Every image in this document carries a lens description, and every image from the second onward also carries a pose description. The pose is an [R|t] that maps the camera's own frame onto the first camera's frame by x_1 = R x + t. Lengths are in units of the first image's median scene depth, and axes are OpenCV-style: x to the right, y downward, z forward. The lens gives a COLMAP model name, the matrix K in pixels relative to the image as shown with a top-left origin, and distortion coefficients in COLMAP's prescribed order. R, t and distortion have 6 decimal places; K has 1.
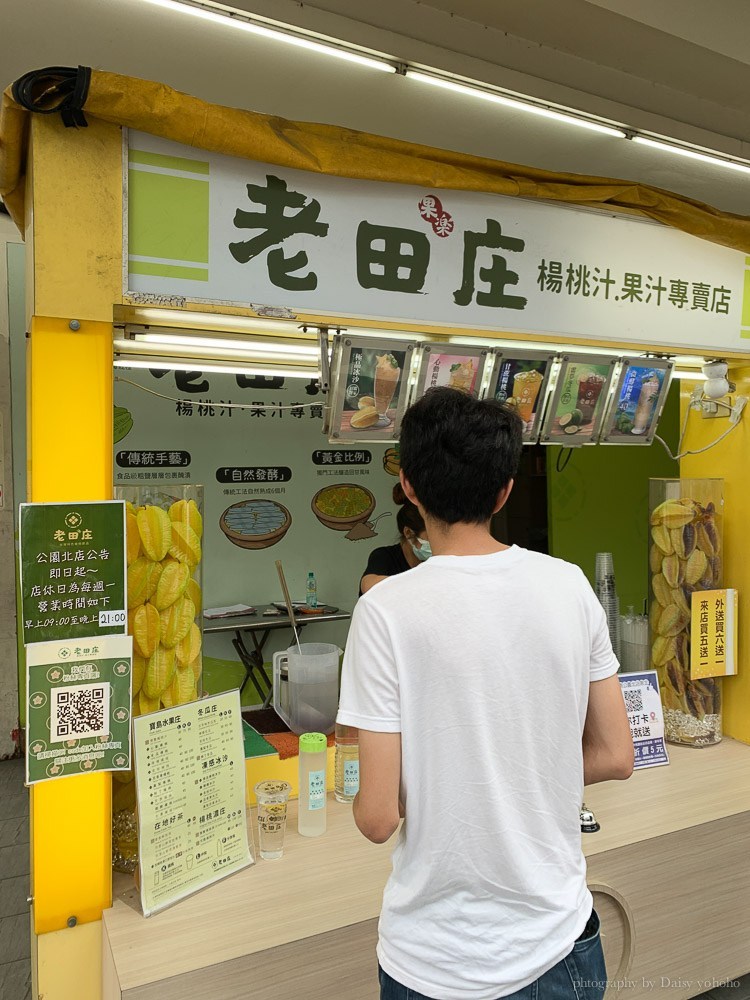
lens RADIAL K [[761.6, 0, 375.0], [0, 761.6, 500.0], [0, 0, 1]] dist [0.001122, -0.000725]
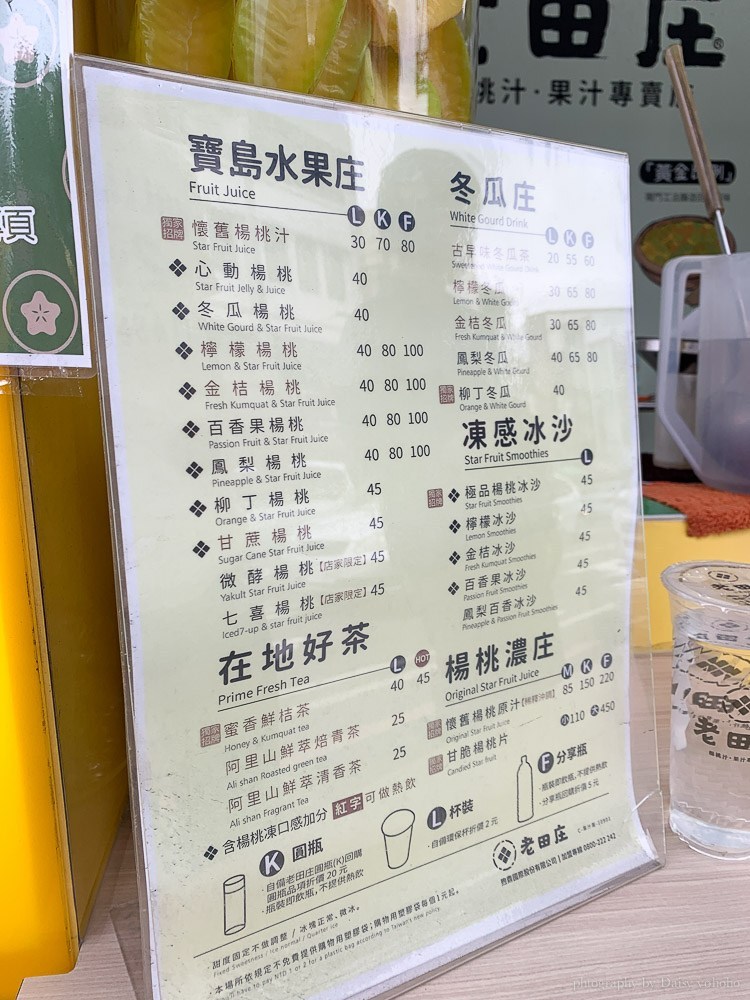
lens RADIAL K [[810.7, 0, 375.0], [0, 810.7, 500.0], [0, 0, 1]] dist [0.001351, -0.008400]
pose [[0.943452, 0.063555, -0.325359, -0.170363], [-0.005349, 0.984241, 0.176749, 0.319607], [0.331465, -0.165013, 0.928925, 0.756804]]
